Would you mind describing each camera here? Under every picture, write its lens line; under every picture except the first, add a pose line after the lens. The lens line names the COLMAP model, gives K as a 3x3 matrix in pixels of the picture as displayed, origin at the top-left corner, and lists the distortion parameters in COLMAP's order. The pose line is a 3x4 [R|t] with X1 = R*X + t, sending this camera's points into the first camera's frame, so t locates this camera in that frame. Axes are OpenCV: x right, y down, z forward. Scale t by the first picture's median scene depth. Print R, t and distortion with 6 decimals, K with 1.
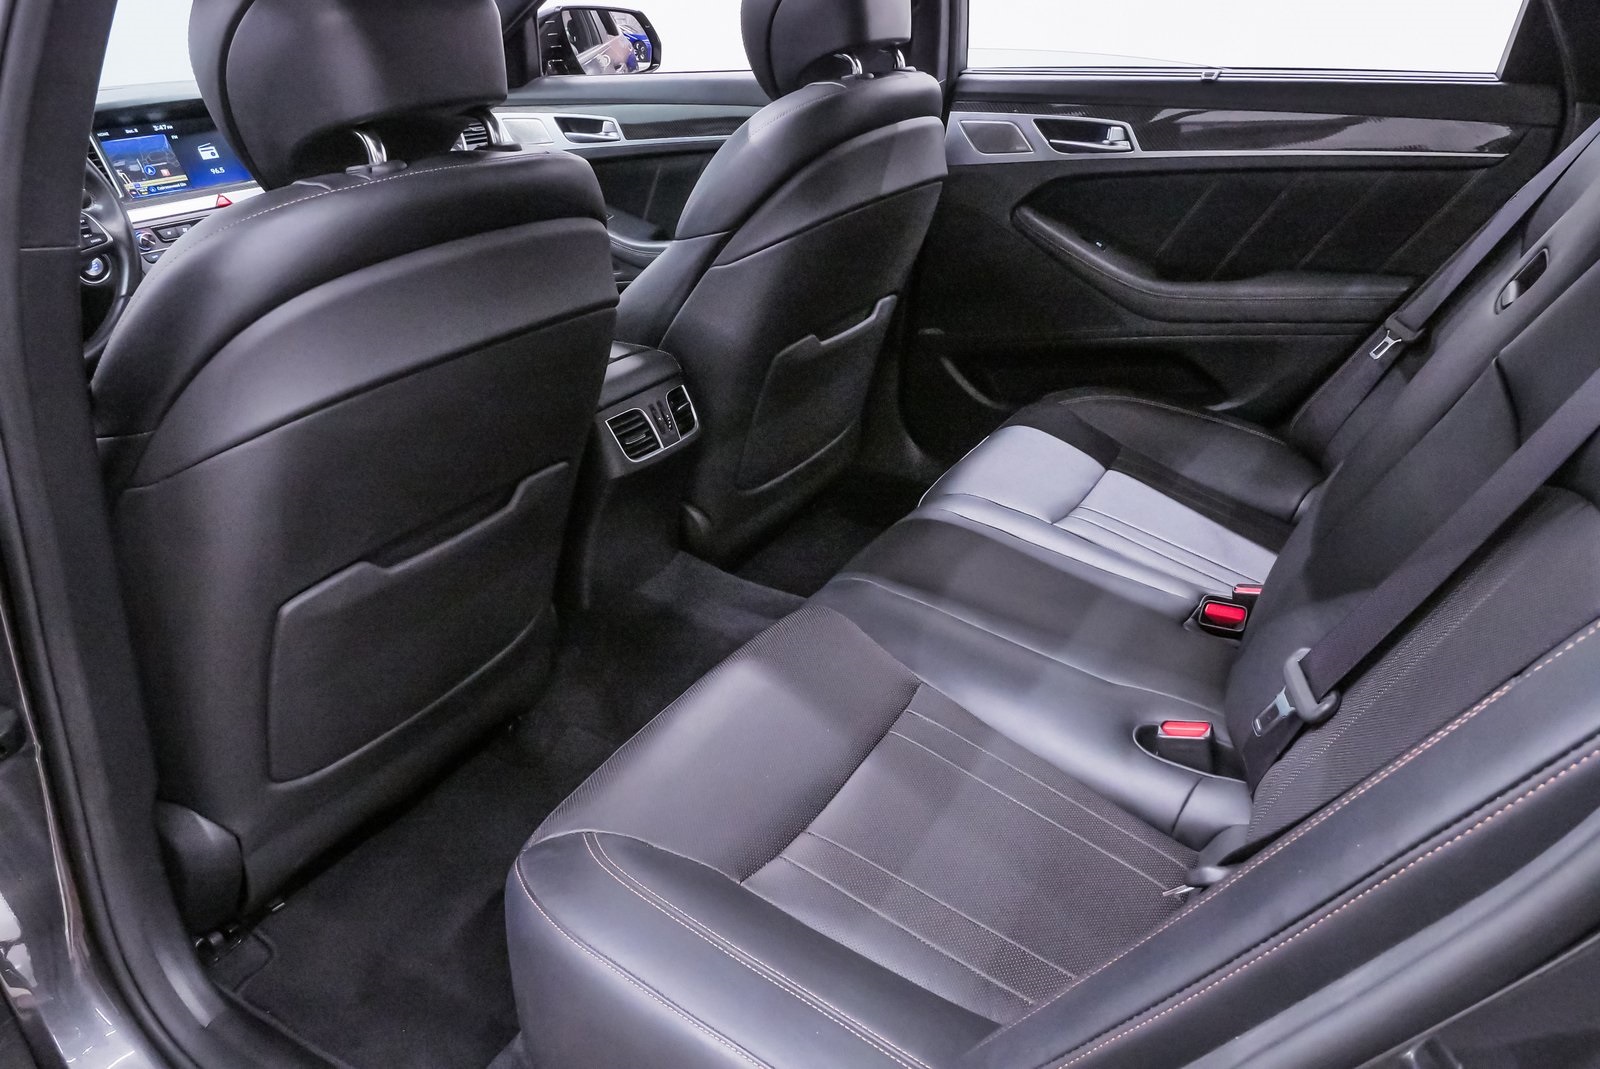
lens RADIAL K [[1149.4, 0, 796.1], [0, 1149.4, 541.4], [0, 0, 1]] dist [-0.048104, 0.015328]
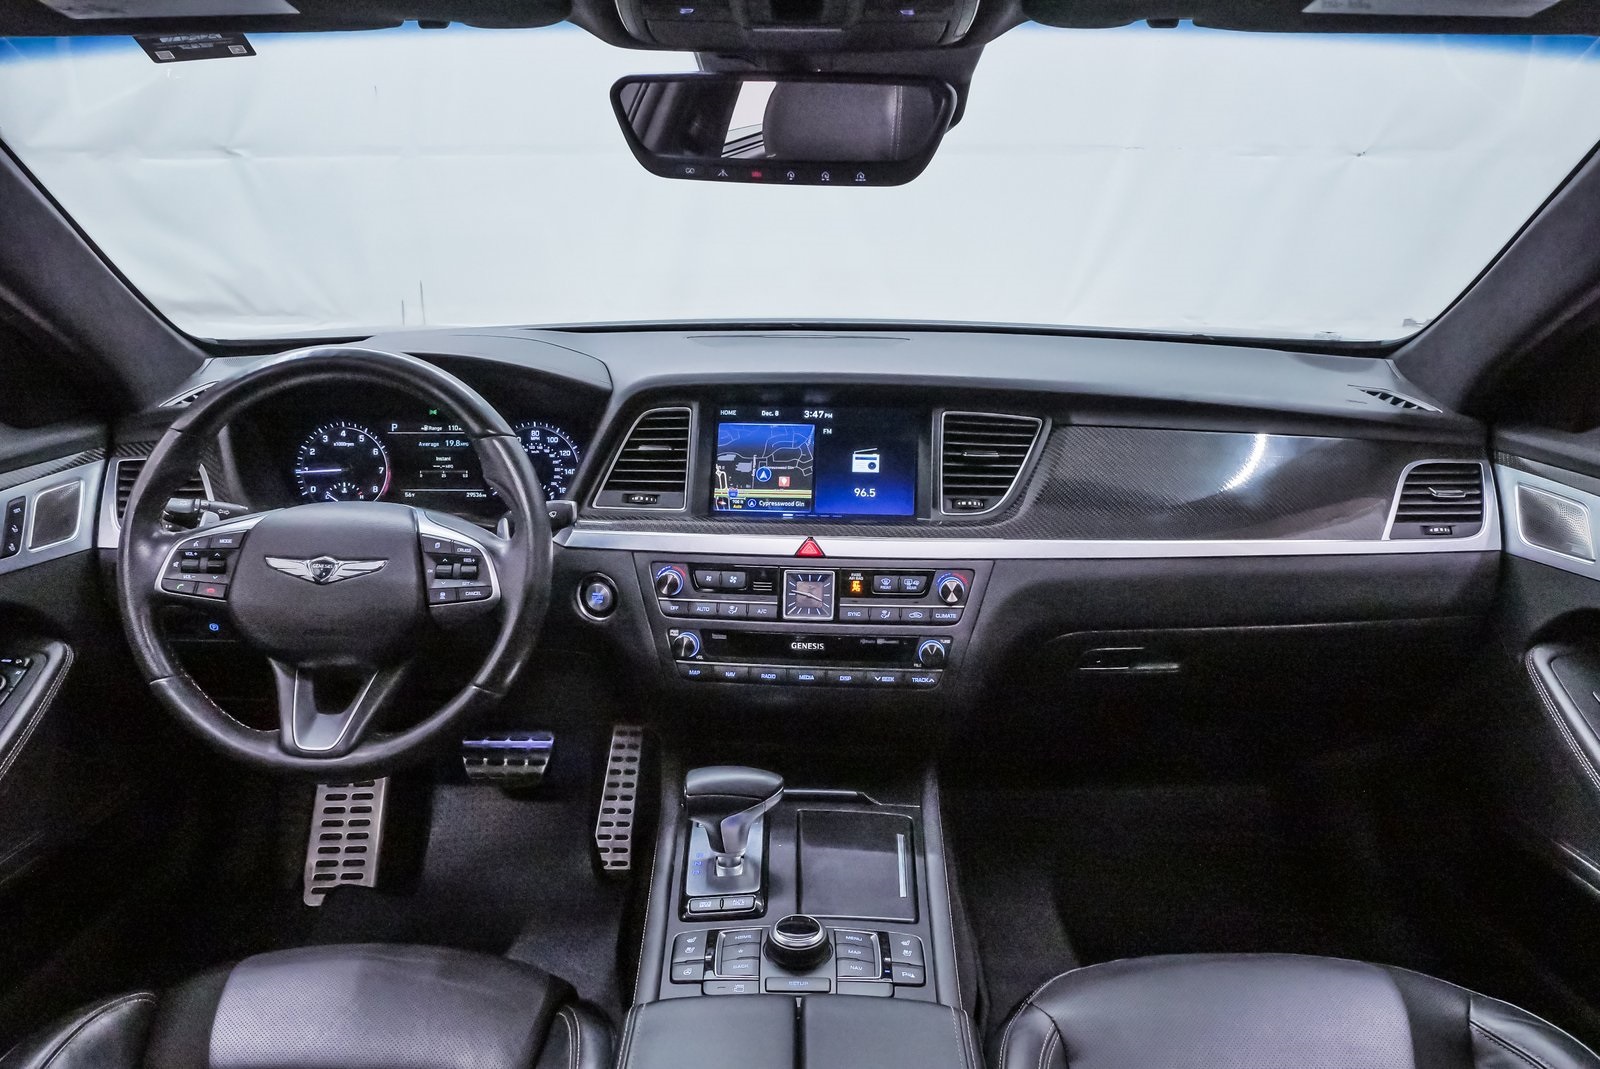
lens RADIAL K [[1149.4, 0, 798.6], [0, 1149.4, 537.4], [0, 0, 1]] dist [-0.048104, 0.015328]
pose [[0.495964, 0.277400, -0.822842, 0.000949], [-0.387567, 0.918694, 0.076110, -0.349407], [0.777053, 0.281159, 0.563150, 0.639106]]
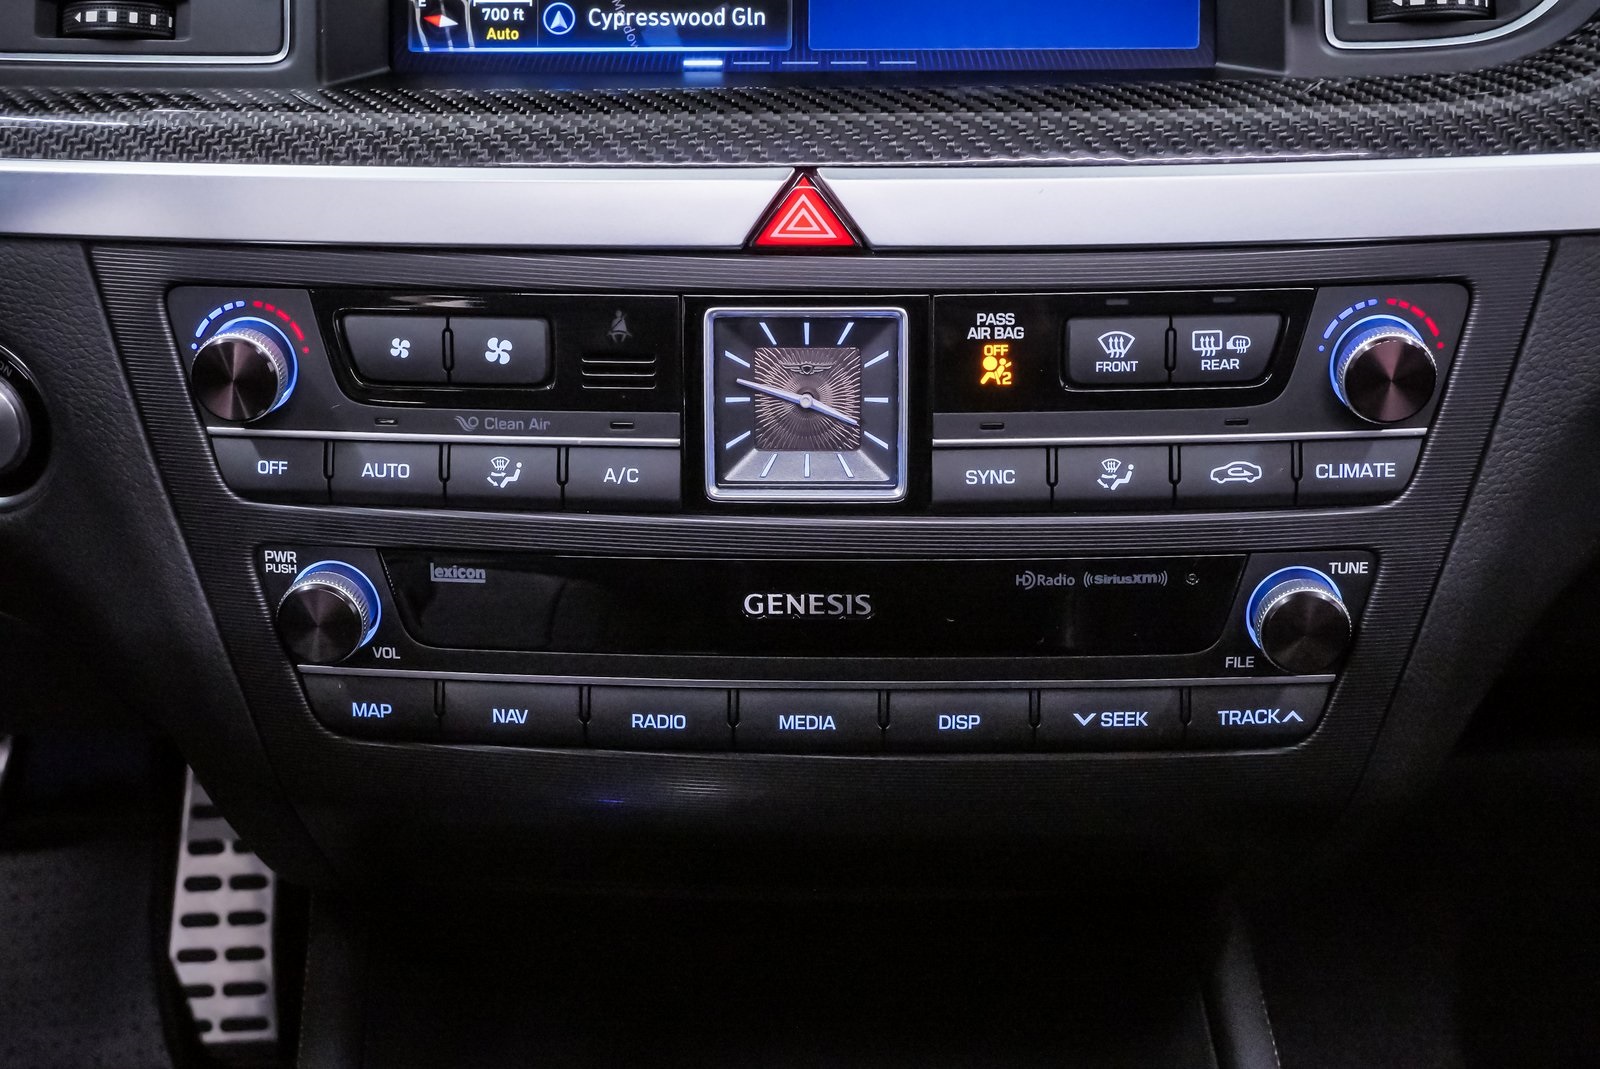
lens RADIAL K [[2279.4, 0, 788.6], [0, 2279.4, 533.3], [0, 0, 1]] dist [0.012626, 0.000000]
pose [[0.543570, 0.446472, -0.710770, -0.273131], [-0.361828, 0.888717, 0.281538, -0.345906], [0.757372, 0.104141, 0.644626, 0.803413]]
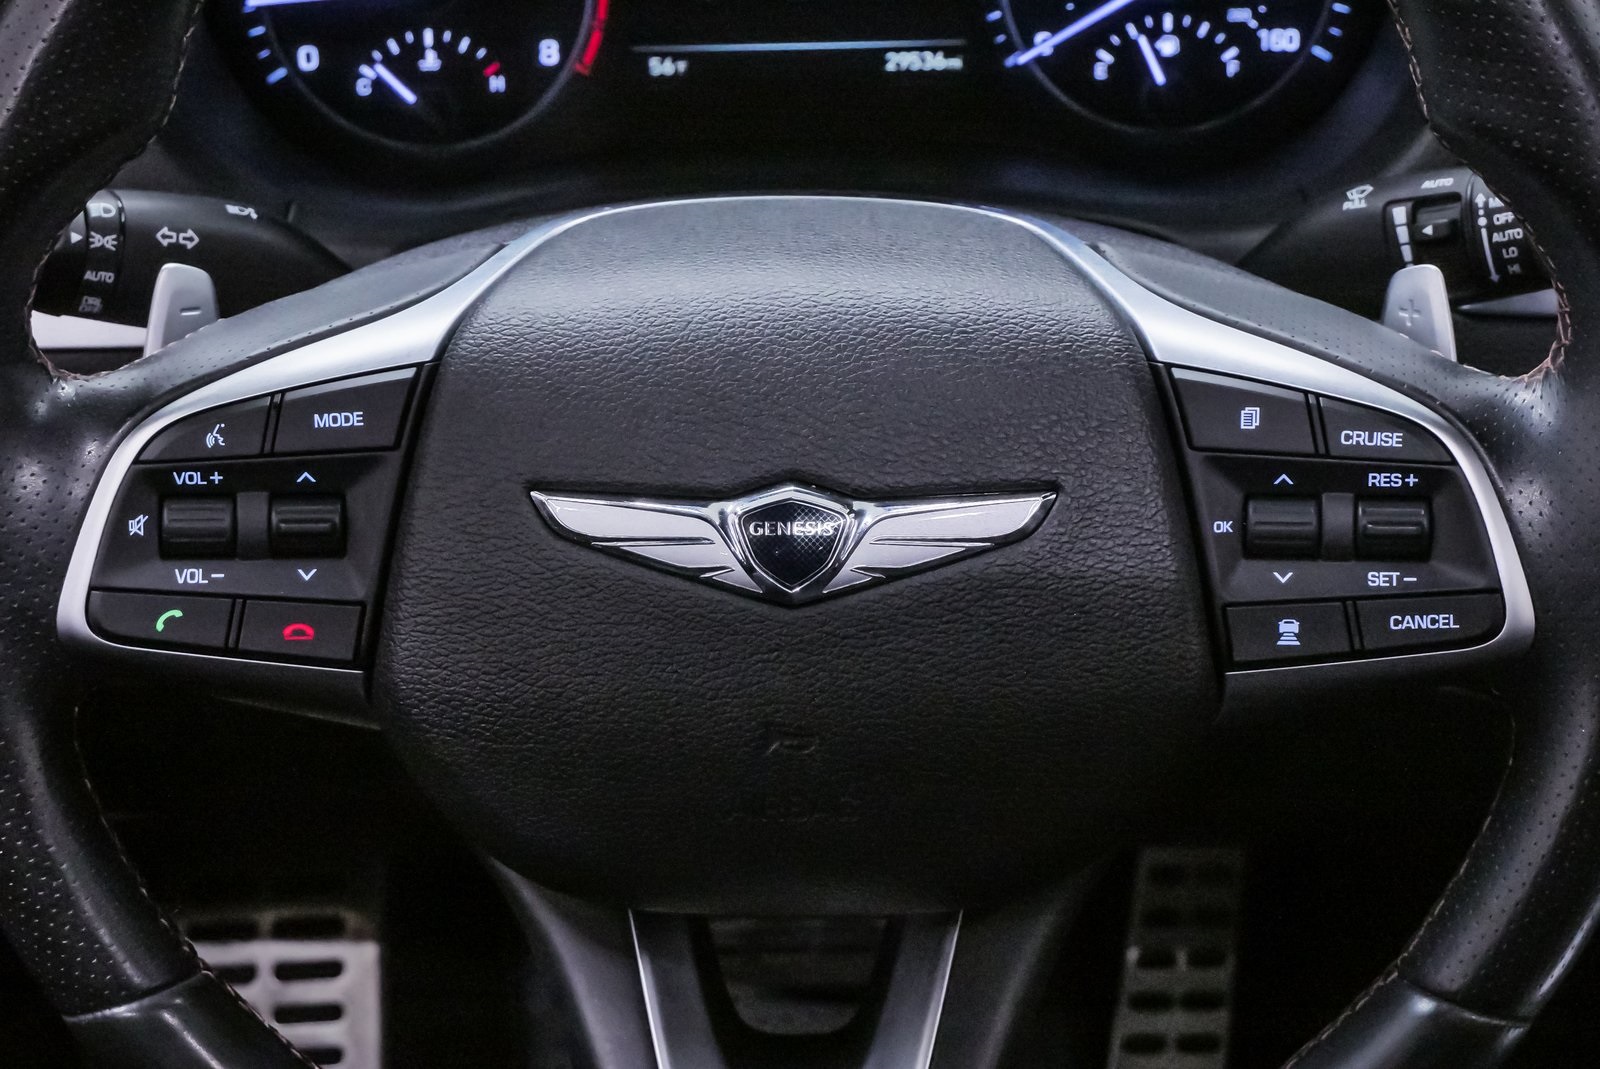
lens RADIAL K [[3141.3, 0, 790.7], [0, 3141.3, 527.3], [0, 0, 1]] dist [0.015904, 0.000000]
pose [[0.490644, 0.426607, -0.759786, -0.287892], [-0.364151, 0.892548, 0.265994, -0.301172], [0.791620, 0.146169, 0.593272, 0.563854]]
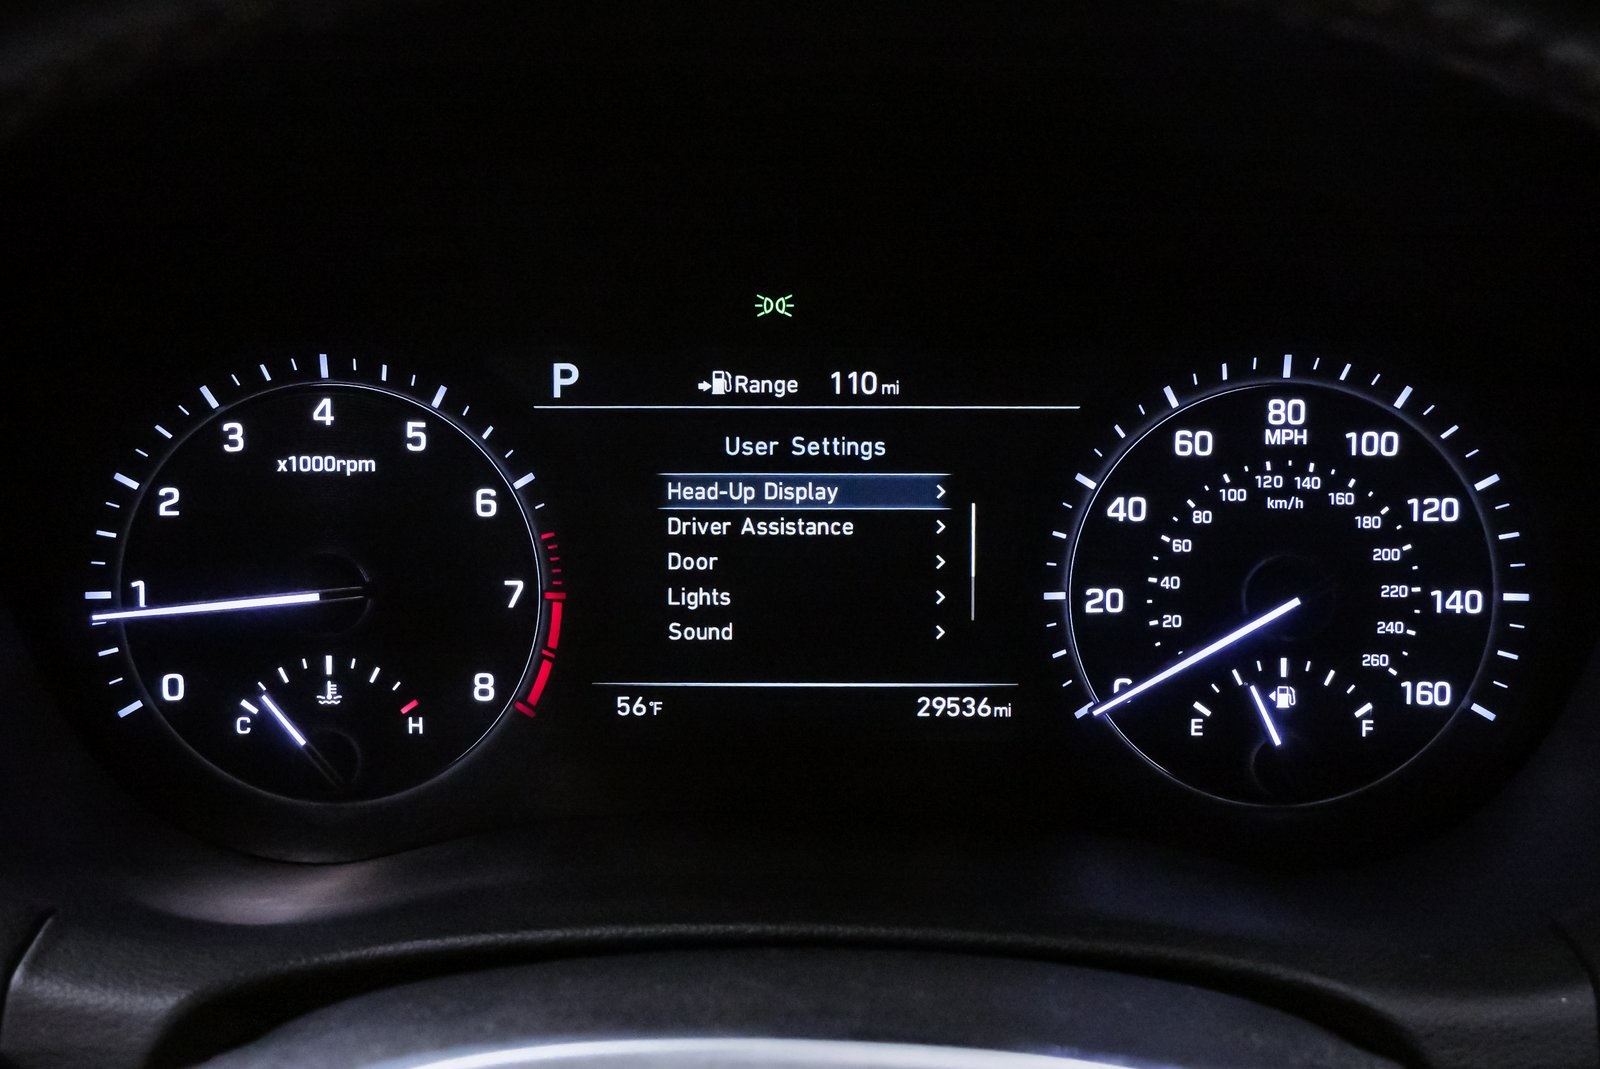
lens RADIAL K [[2035.0, 0, 799.0], [0, 2035.0, 536.1], [0, 0, 1]] dist [-0.007426, 0.000000]
pose [[0.489524, 0.282288, -0.825033, -0.507373], [-0.386122, 0.918508, 0.085170, -0.273925], [0.781842, 0.276871, 0.558629, 0.710244]]
